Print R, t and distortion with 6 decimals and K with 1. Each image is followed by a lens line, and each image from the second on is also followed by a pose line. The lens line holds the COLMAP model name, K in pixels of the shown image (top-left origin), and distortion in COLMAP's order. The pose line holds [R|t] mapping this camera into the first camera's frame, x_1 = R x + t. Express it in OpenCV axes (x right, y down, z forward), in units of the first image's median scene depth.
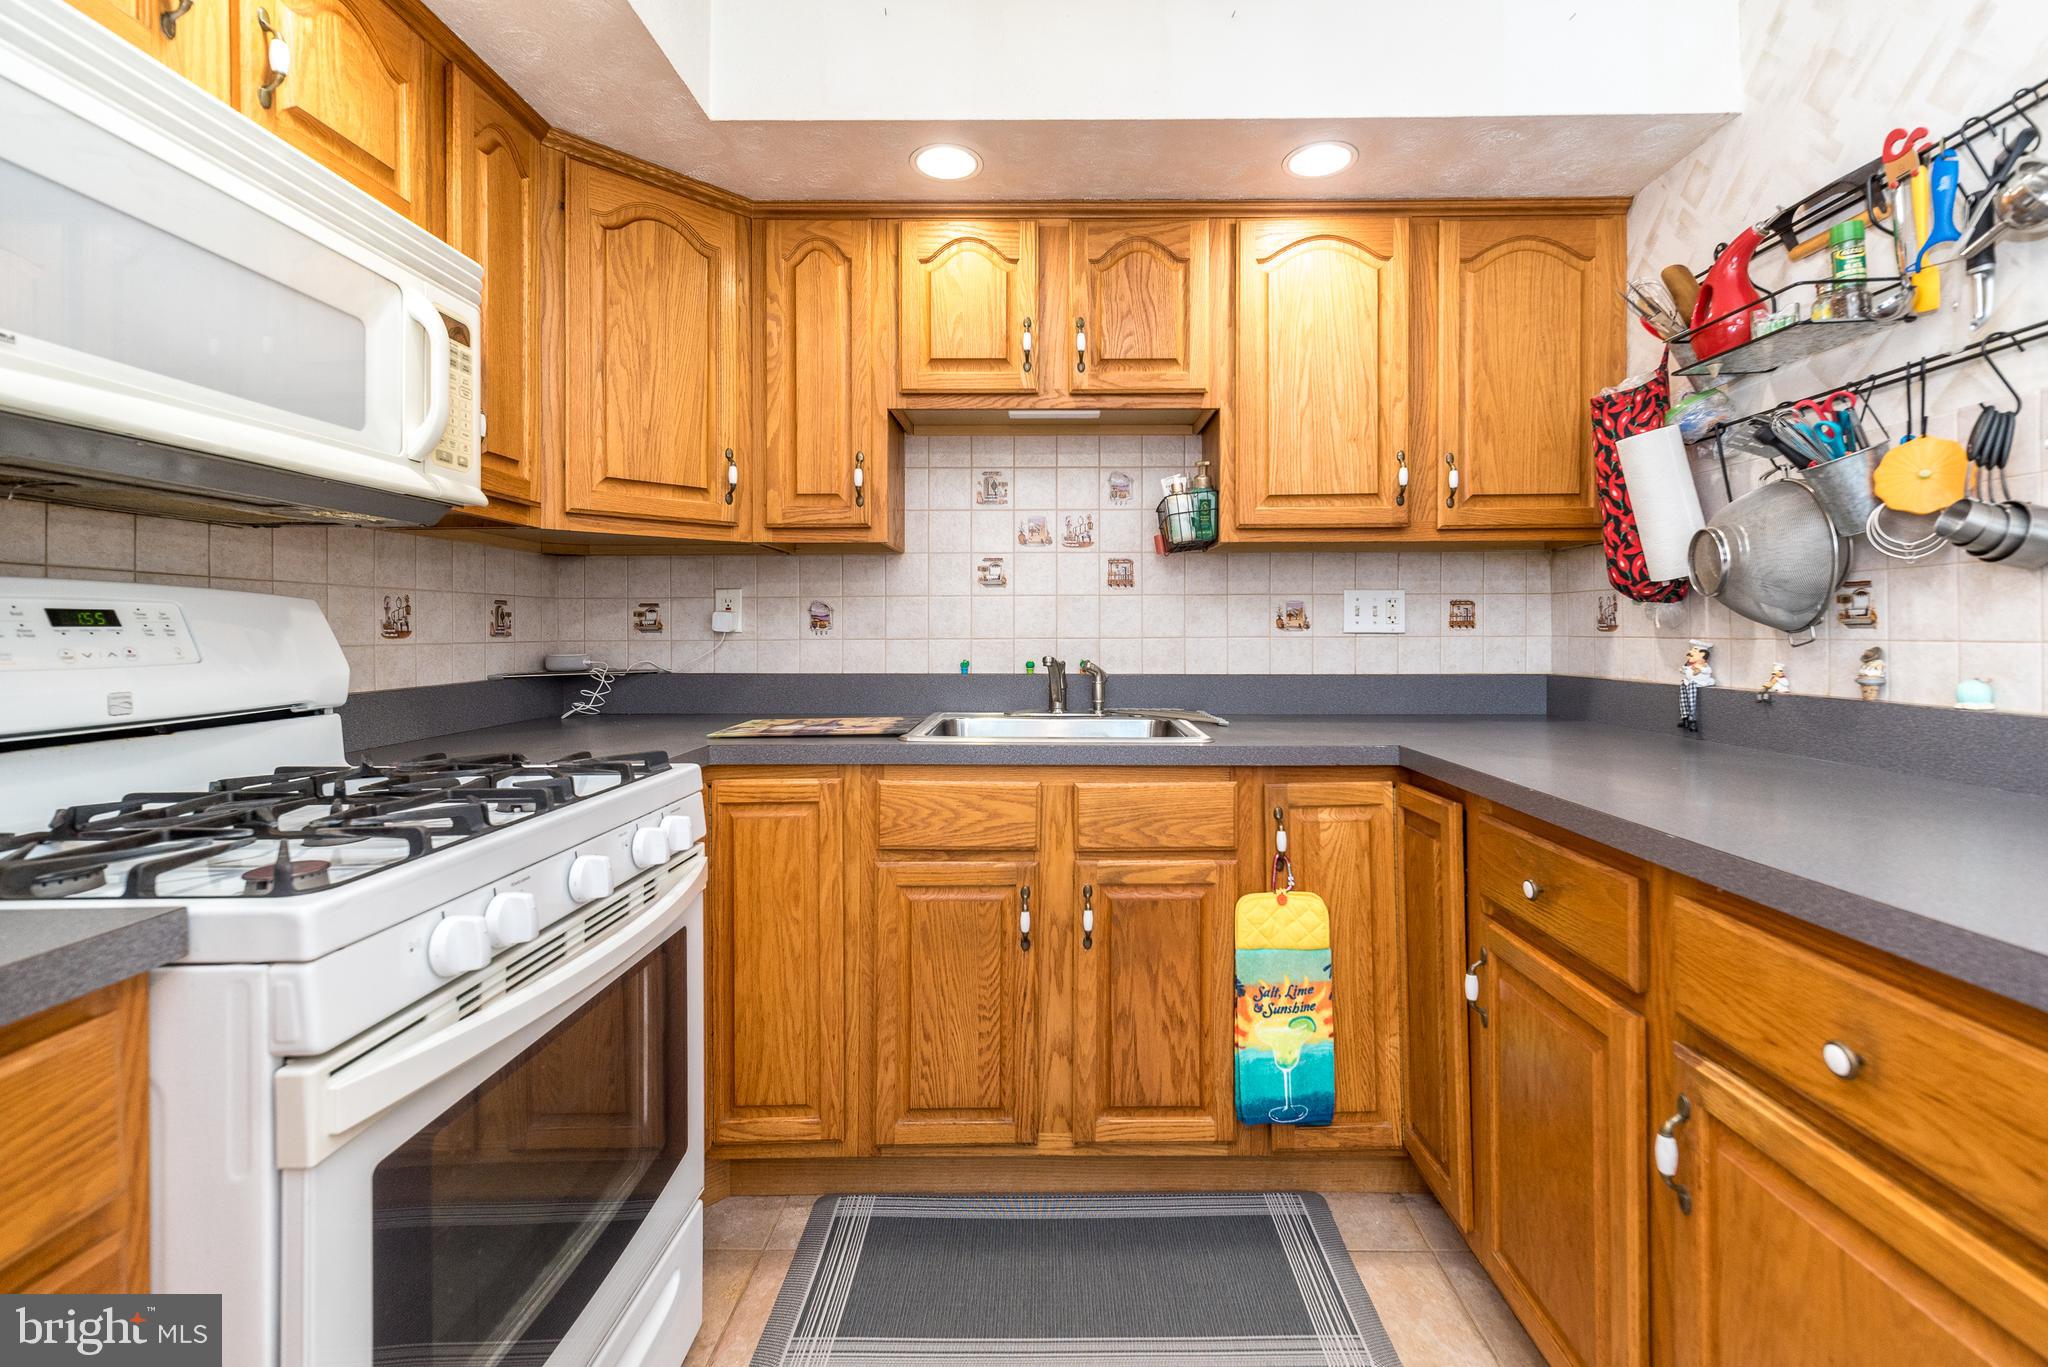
lens RADIAL K [[907.2, 0, 1023.1], [0, 907.2, 642.3], [0, 0, 1]] dist [-0.001233, 0.007624]
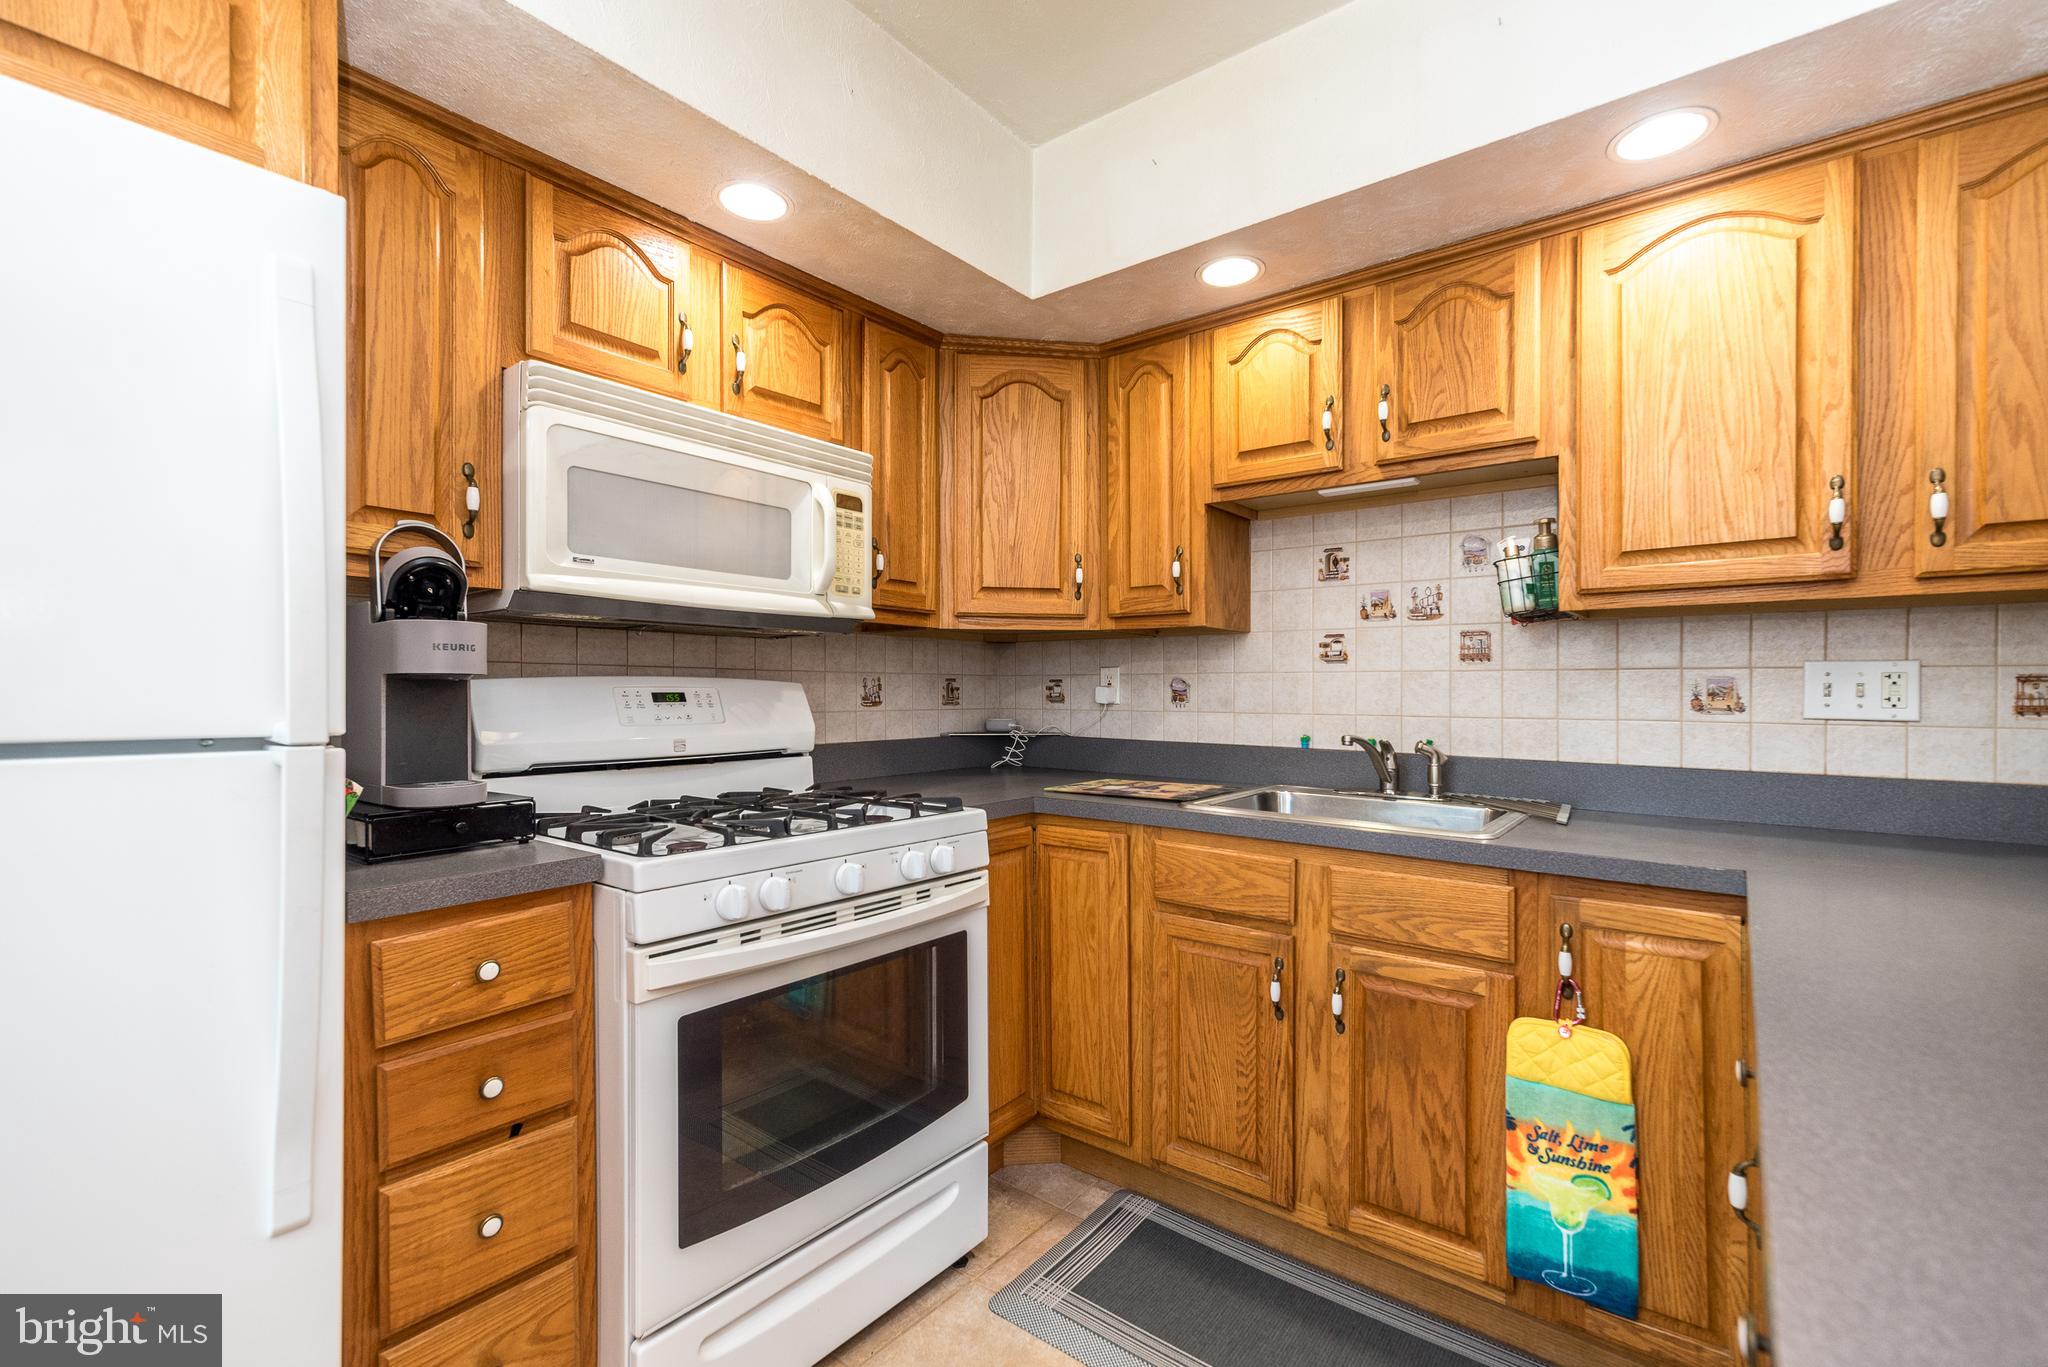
lens RADIAL K [[876.4, 0, 1025.0], [0, 876.4, 711.3], [0, 0, 1]] dist [0.002055, 0.000062]
pose [[0.787086, 0.022388, -0.616436, 0.377440], [-0.015446, 0.999743, 0.016587, -0.023724], [0.616649, -0.003533, 0.787230, 0.035003]]
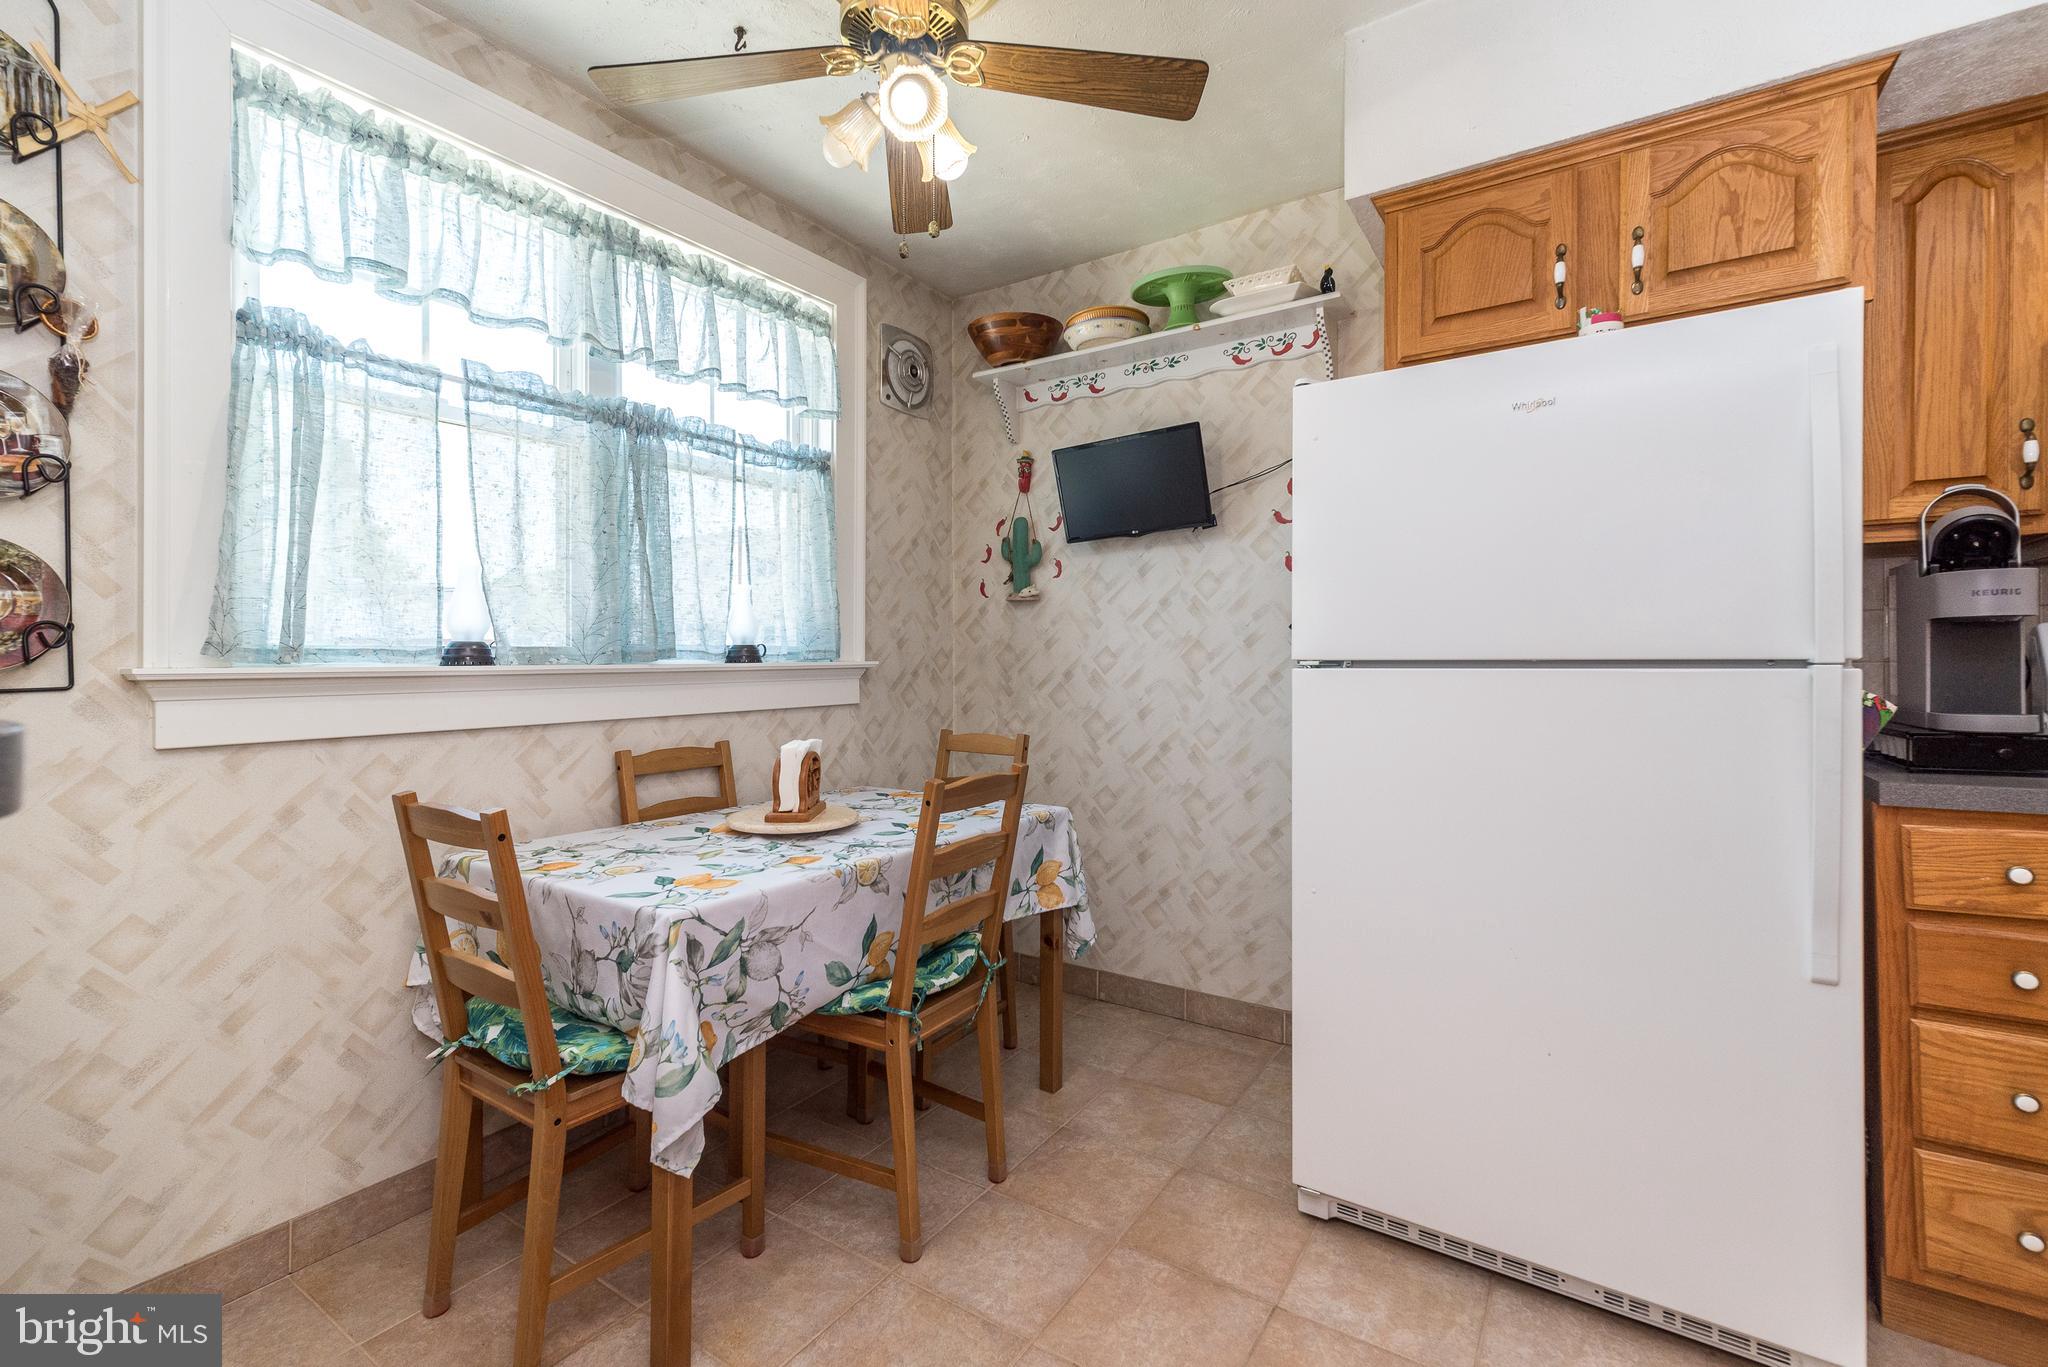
lens RADIAL K [[907.2, 0, 1023.1], [0, 907.2, 642.3], [0, 0, 1]] dist [-0.001233, 0.007624]
pose [[-0.547953, -0.006136, -0.836486, 0.782461], [-0.000104, 0.999974, -0.007267, -0.003702], [0.836509, -0.003895, -0.547939, 0.023124]]
